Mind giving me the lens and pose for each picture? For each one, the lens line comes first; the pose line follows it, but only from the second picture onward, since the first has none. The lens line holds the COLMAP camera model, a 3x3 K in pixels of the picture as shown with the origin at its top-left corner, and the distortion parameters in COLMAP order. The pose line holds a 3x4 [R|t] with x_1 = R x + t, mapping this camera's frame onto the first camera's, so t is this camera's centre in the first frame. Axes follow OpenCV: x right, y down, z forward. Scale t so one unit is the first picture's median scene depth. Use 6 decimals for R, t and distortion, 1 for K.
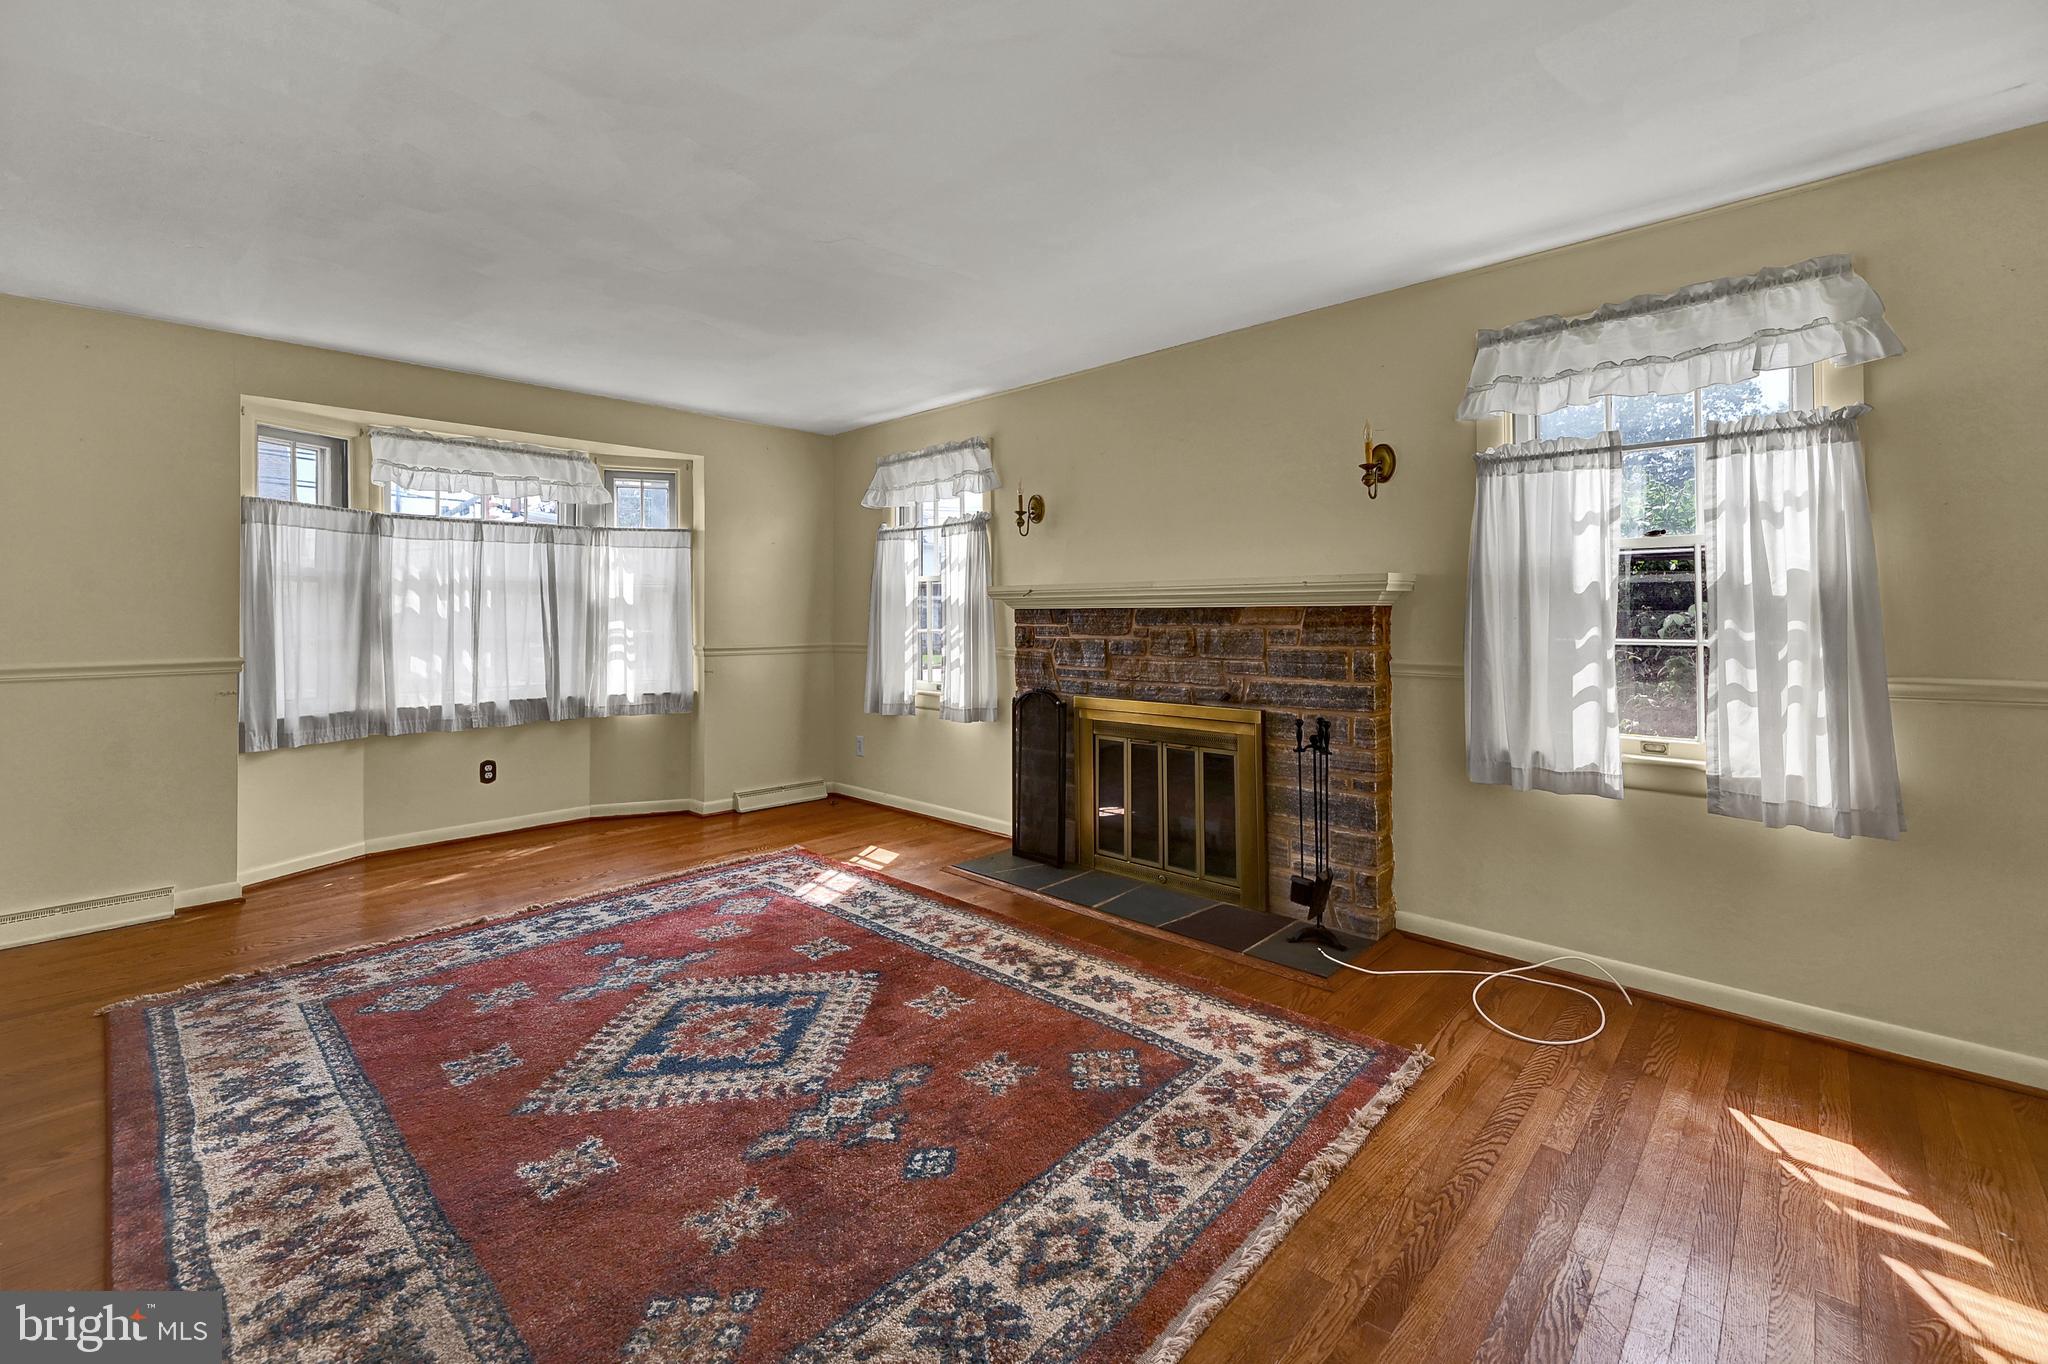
lens RADIAL K [[841.7, 0, 1044.9], [0, 841.7, 571.2], [0, 0, 1]] dist [-0.001492, -0.000061]
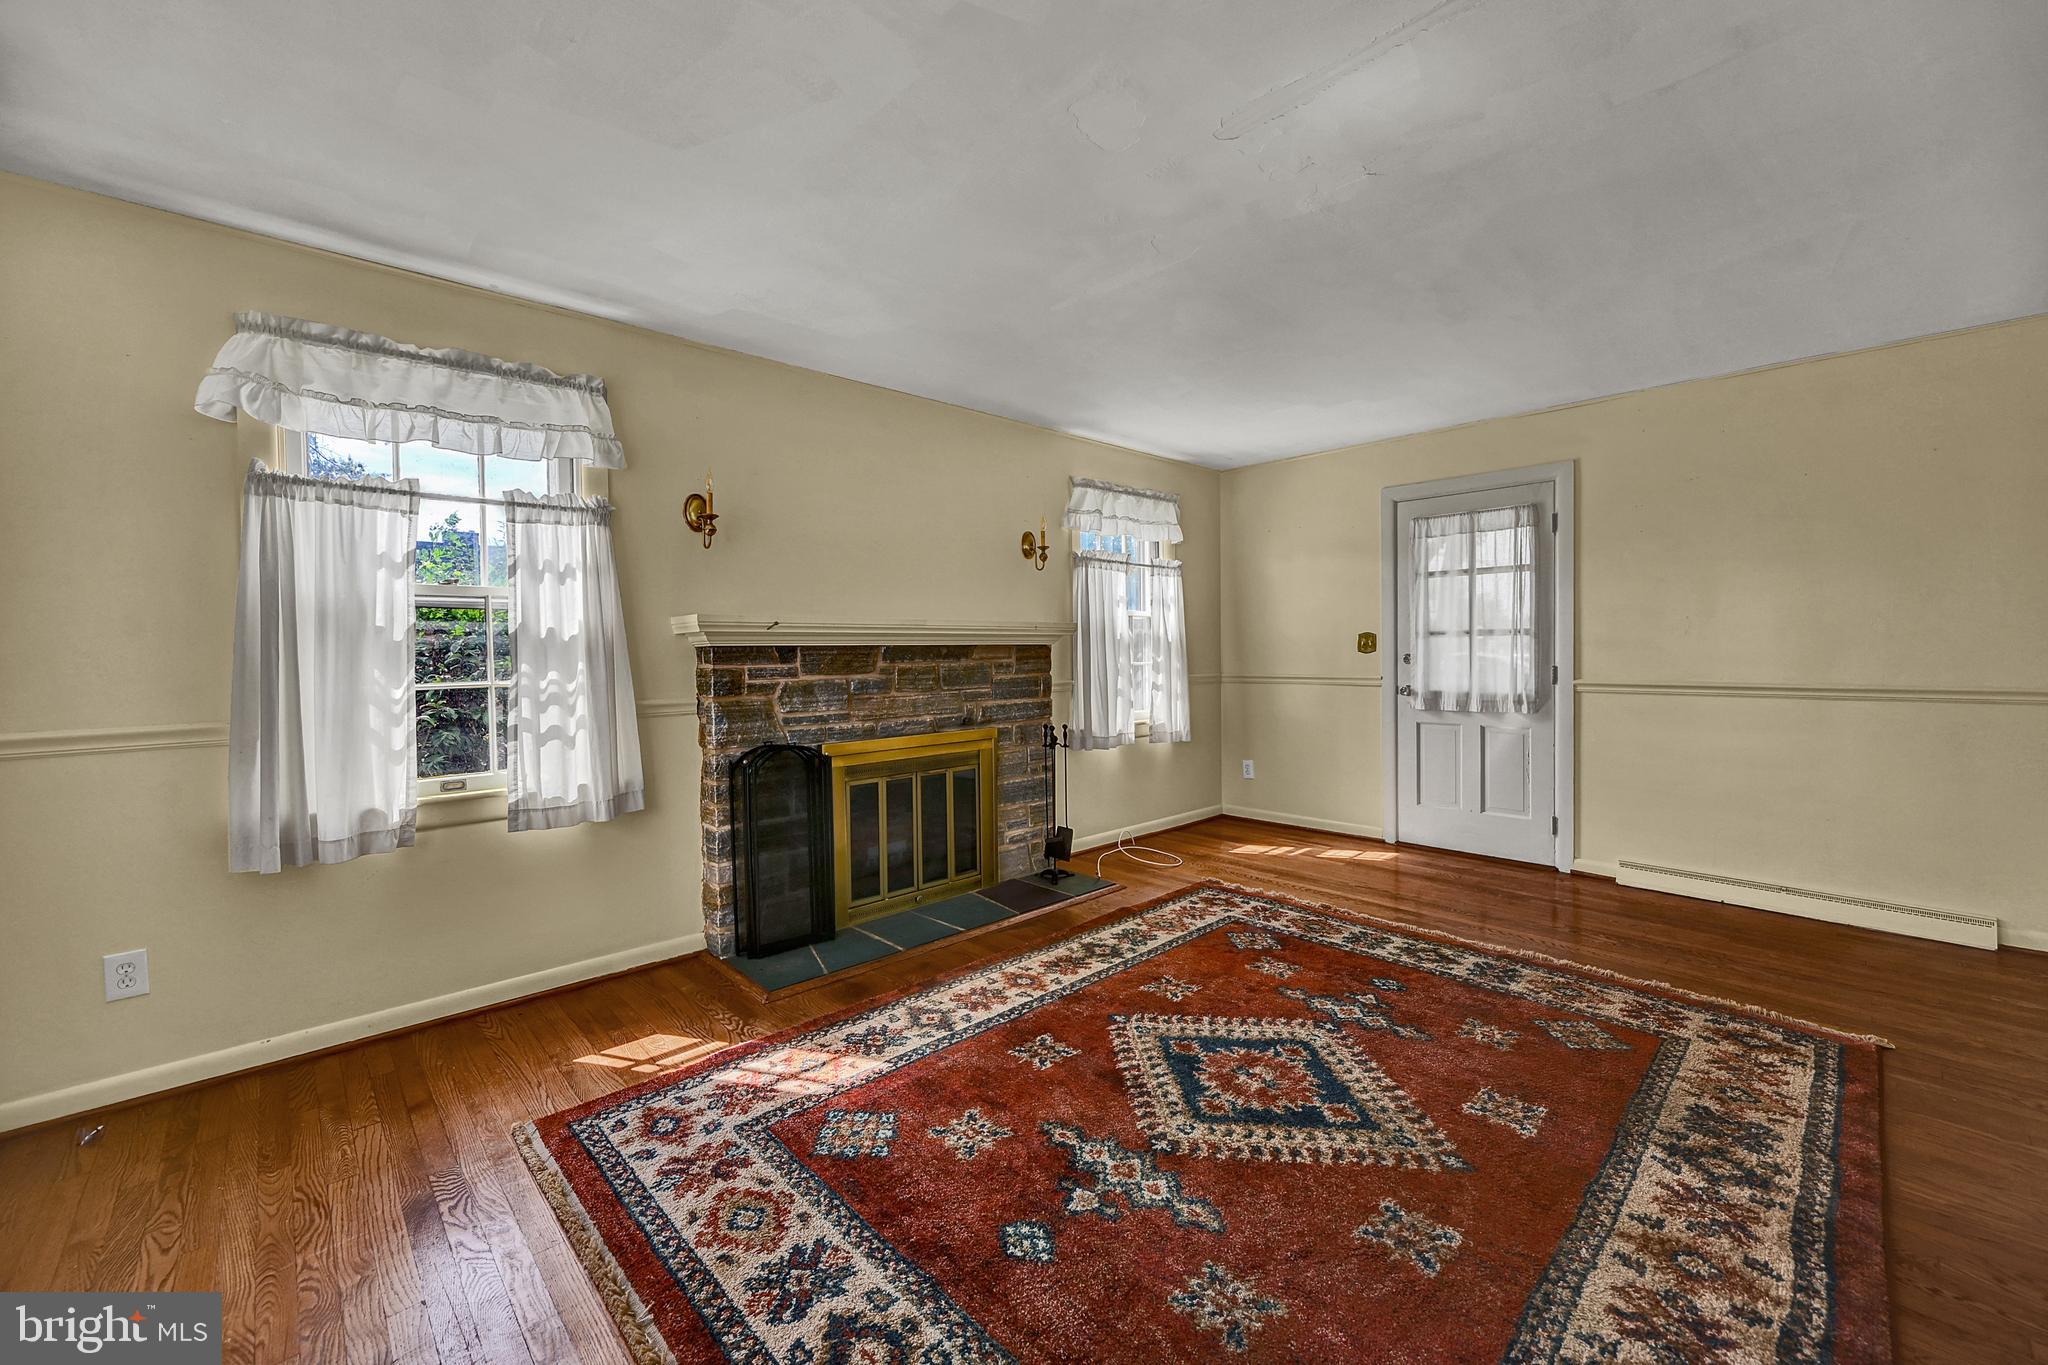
lens RADIAL K [[808.2, 0, 1018.6], [0, 808.2, 658.4], [0, 0, 1]] dist [0.000921, 0.000192]
pose [[0.080864, -0.006136, 0.996706, -1.143452], [-0.039824, 0.999163, 0.009382, 0.060355], [-0.995929, -0.040452, 0.080552, 1.056155]]
